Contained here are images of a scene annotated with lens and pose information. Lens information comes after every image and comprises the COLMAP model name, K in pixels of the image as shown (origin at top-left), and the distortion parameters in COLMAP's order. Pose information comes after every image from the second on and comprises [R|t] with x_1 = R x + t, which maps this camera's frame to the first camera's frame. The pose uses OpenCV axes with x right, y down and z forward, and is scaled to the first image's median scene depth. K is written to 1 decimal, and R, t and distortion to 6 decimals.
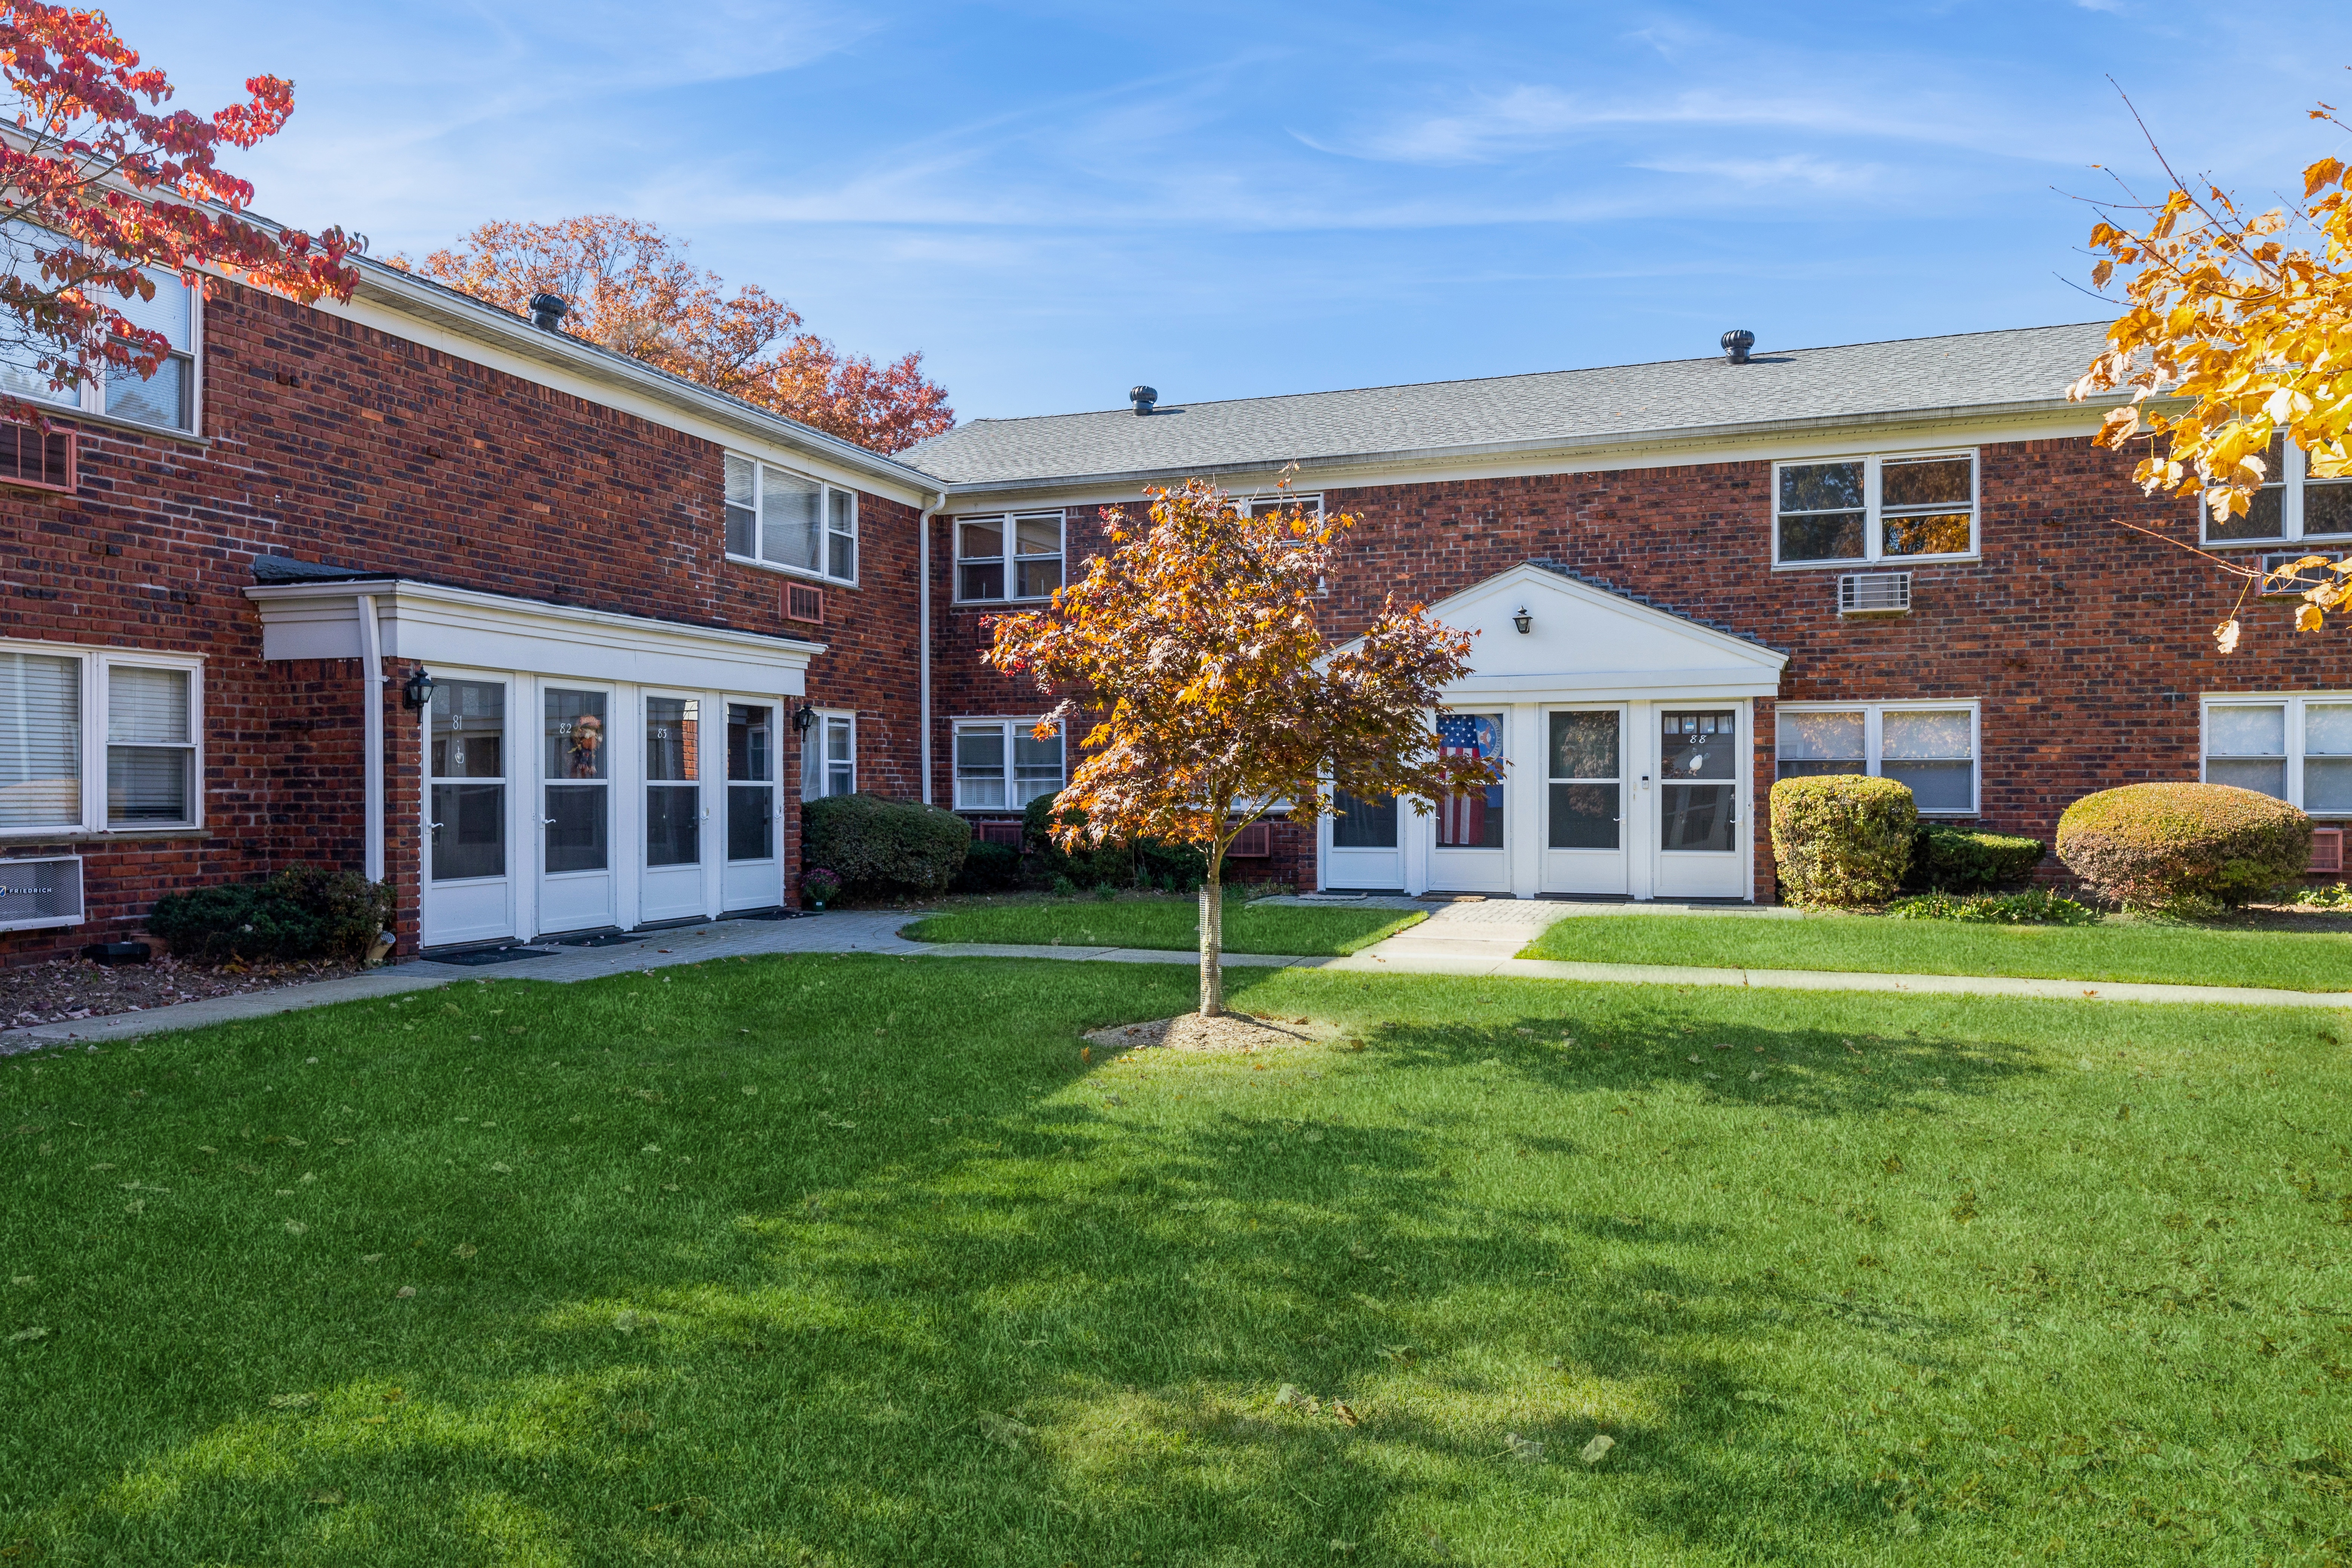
lens RADIAL K [[1553.9, 0, 1174.9], [0, 1553.9, 781.0], [0, 0, 1]] dist [0.007904, 0.000742]
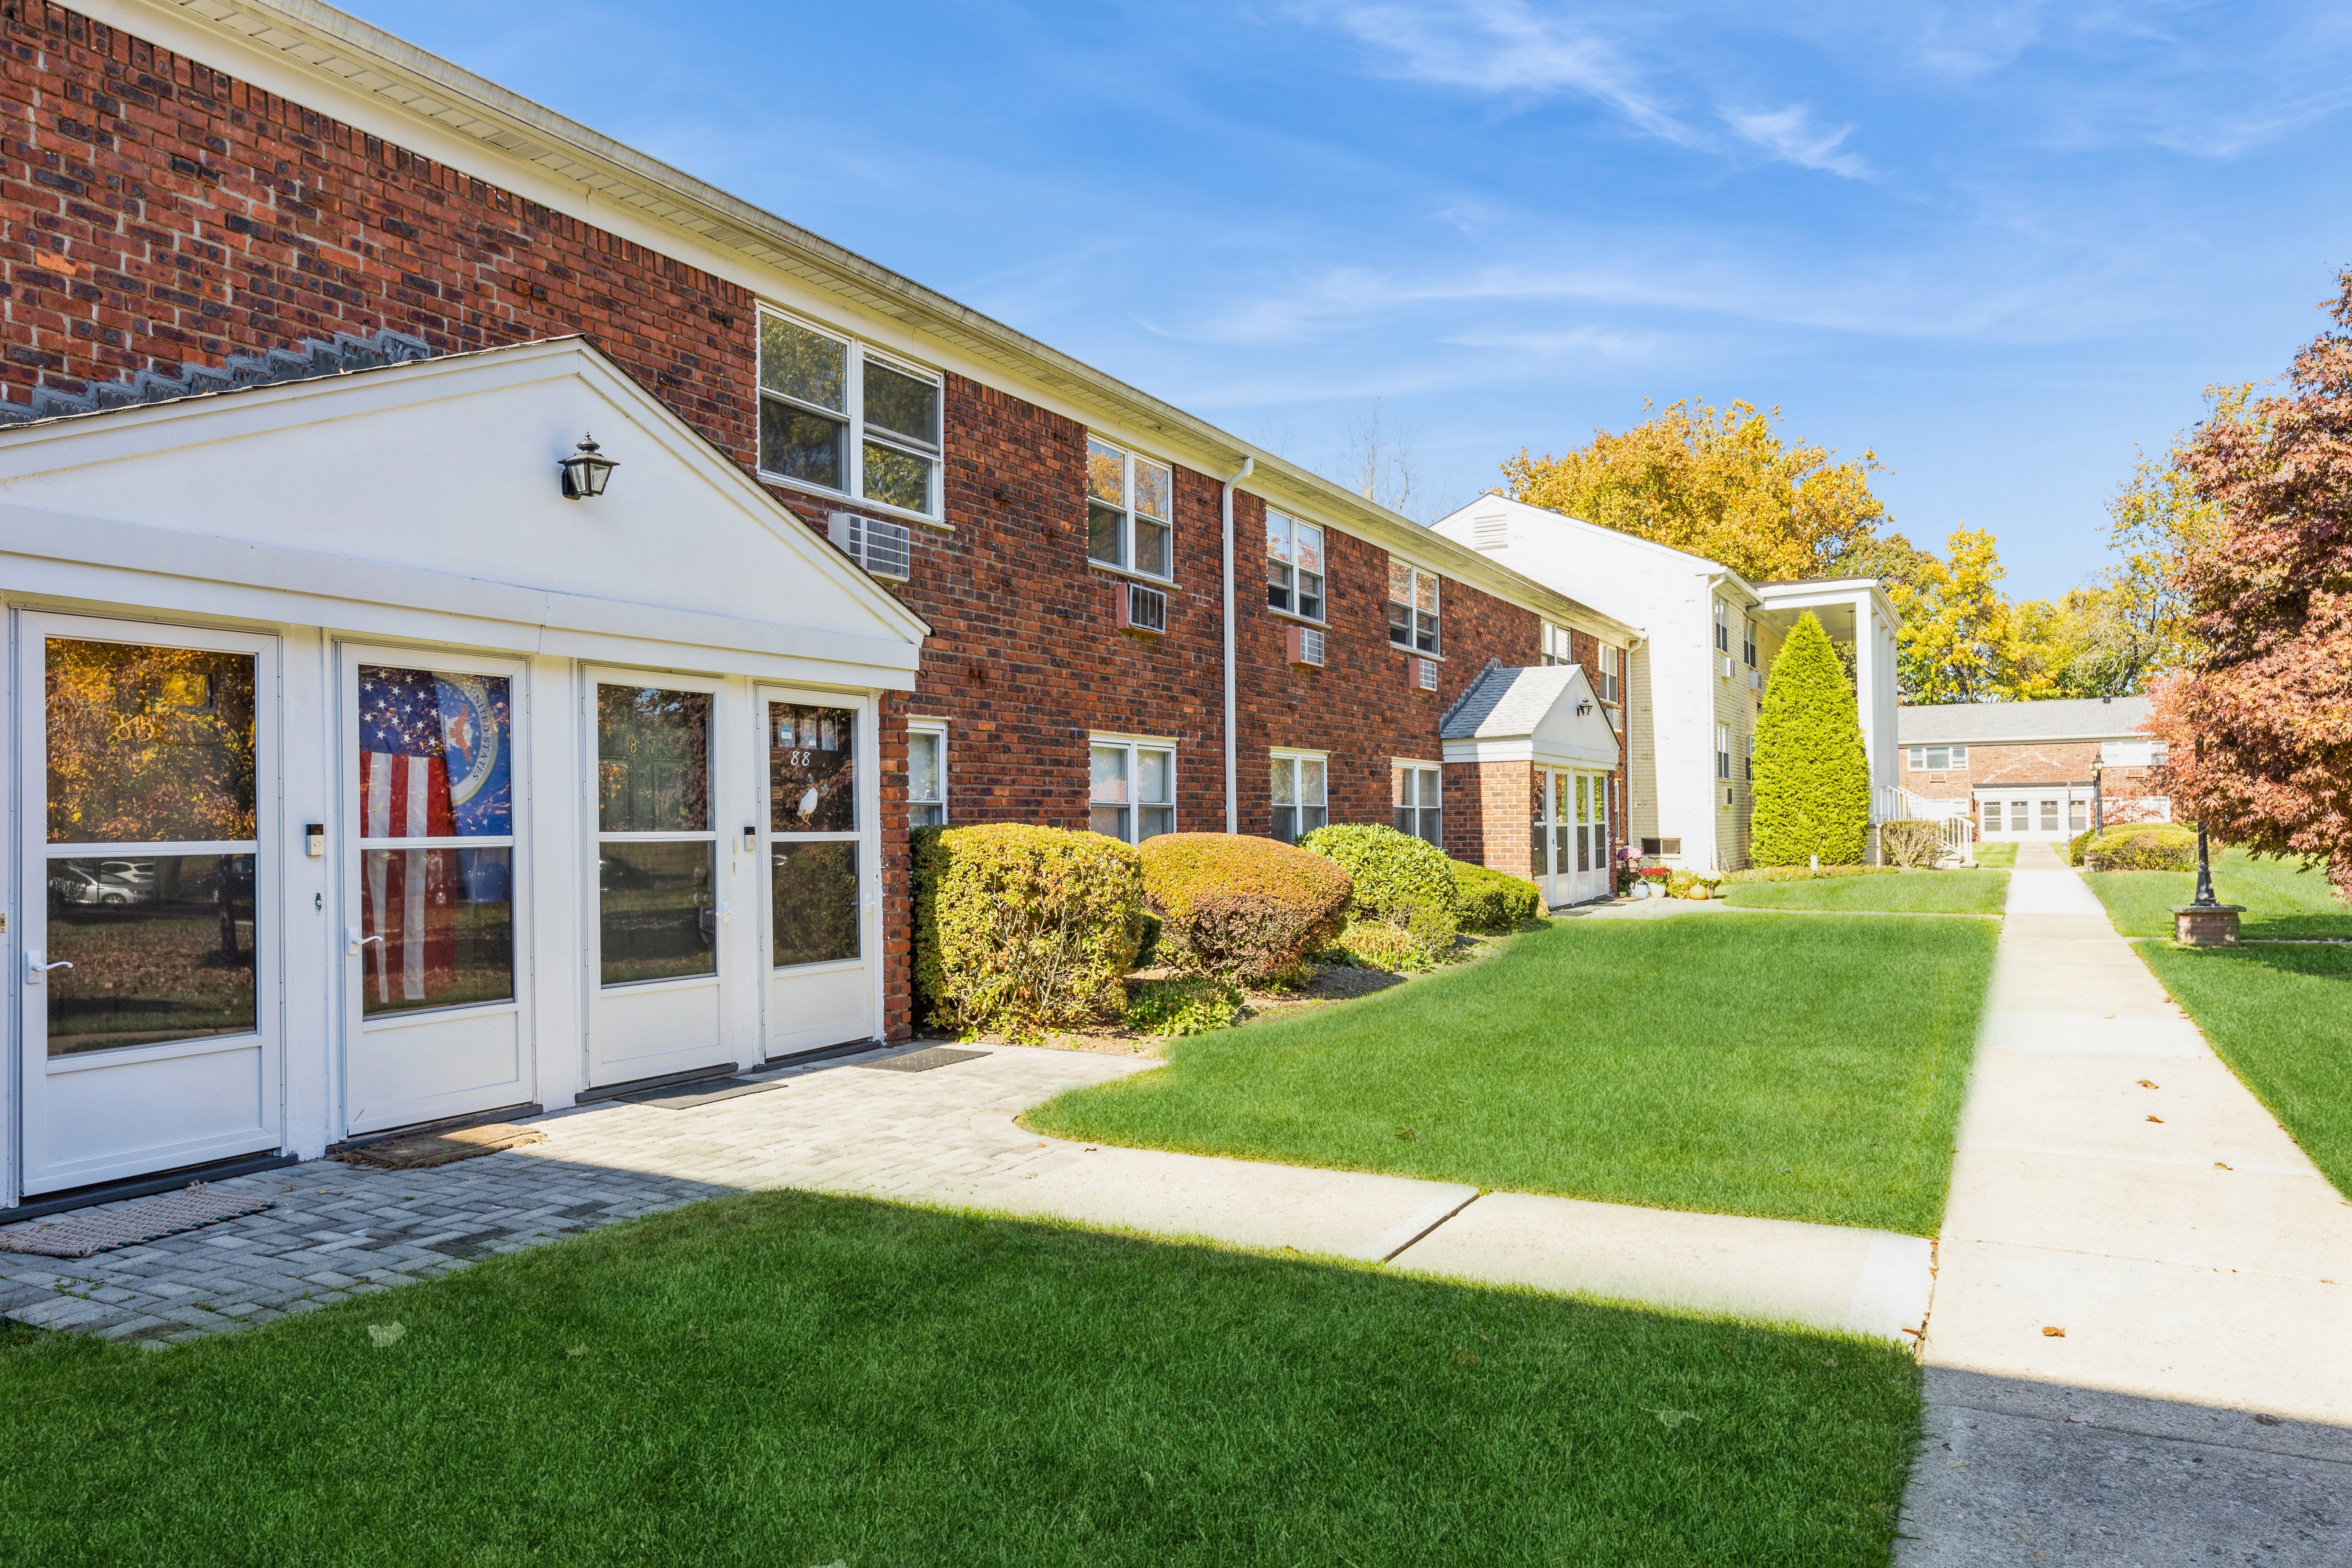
lens RADIAL K [[1553.9, 0, 1175.7], [0, 1553.9, 799.1], [0, 0, 1]] dist [0.007904, 0.000742]
pose [[0.163660, 0.017786, 0.986356, -0.177125], [0.010101, 0.999755, -0.019704, -0.000555], [-0.986465, 0.013188, 0.163440, 0.770320]]
